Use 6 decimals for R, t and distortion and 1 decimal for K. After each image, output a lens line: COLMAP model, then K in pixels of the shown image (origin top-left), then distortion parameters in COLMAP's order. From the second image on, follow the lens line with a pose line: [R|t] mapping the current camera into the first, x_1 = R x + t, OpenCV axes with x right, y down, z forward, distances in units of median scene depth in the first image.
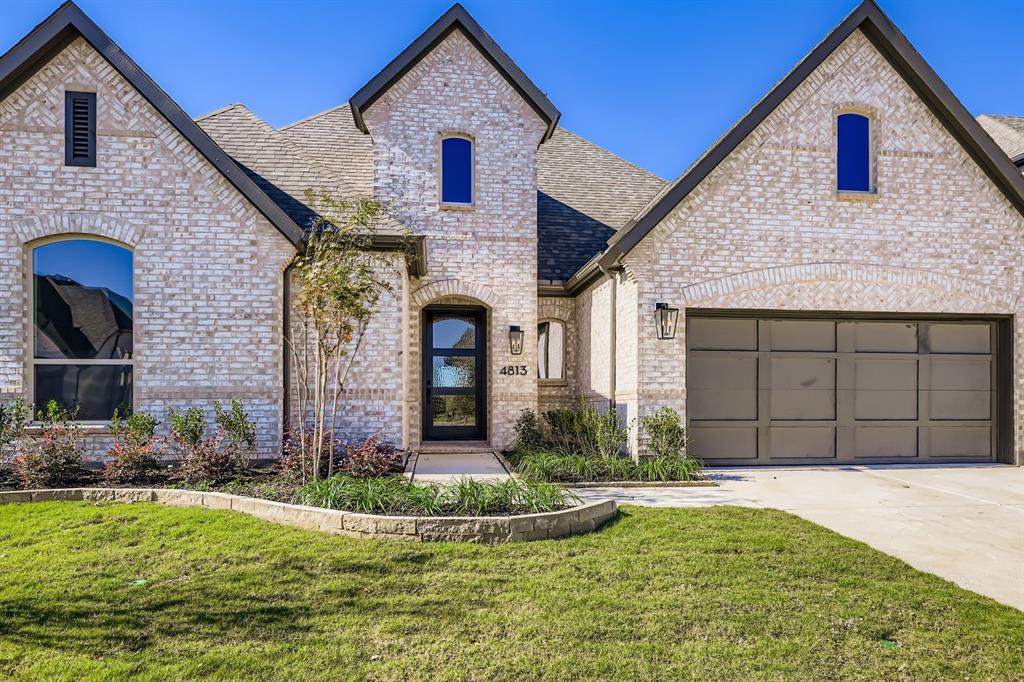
lens RADIAL K [[457.7, 0, 513.1], [0, 457.7, 336.5], [0, 0, 1]] dist [-0.000928, 0.000202]
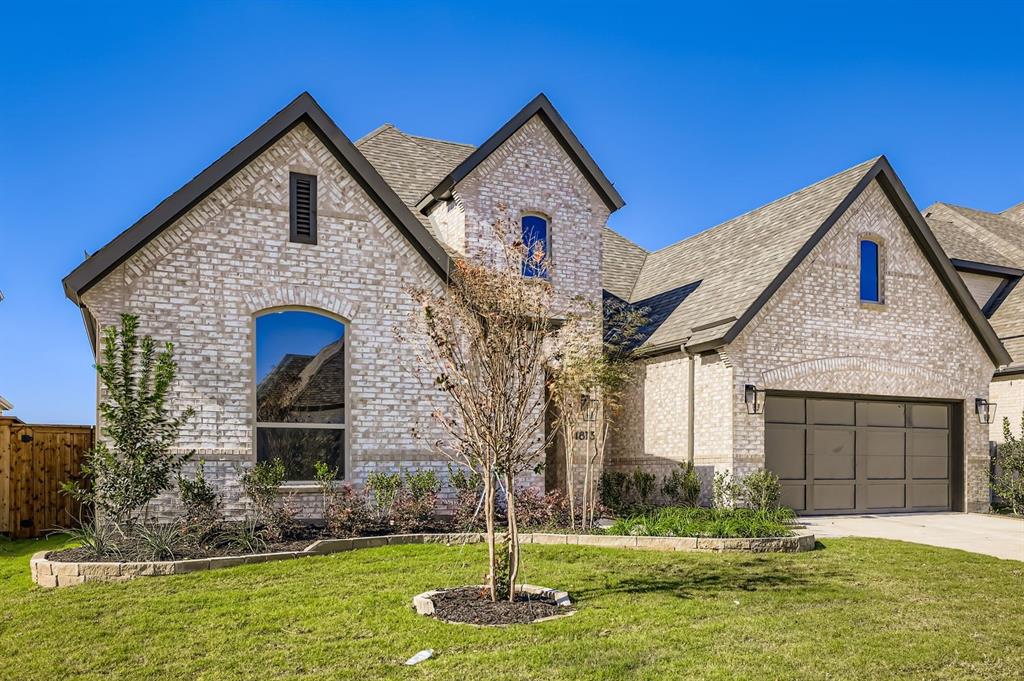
lens RADIAL K [[519.6, 0, 512.1], [0, 519.6, 382.1], [0, 0, 1]] dist [-0.001093, -0.000133]
pose [[0.977630, 0.035175, 0.207368, -0.598758], [-0.031690, 0.999295, -0.020107, -0.031671], [-0.207929, 0.013086, 0.978056, -0.245778]]
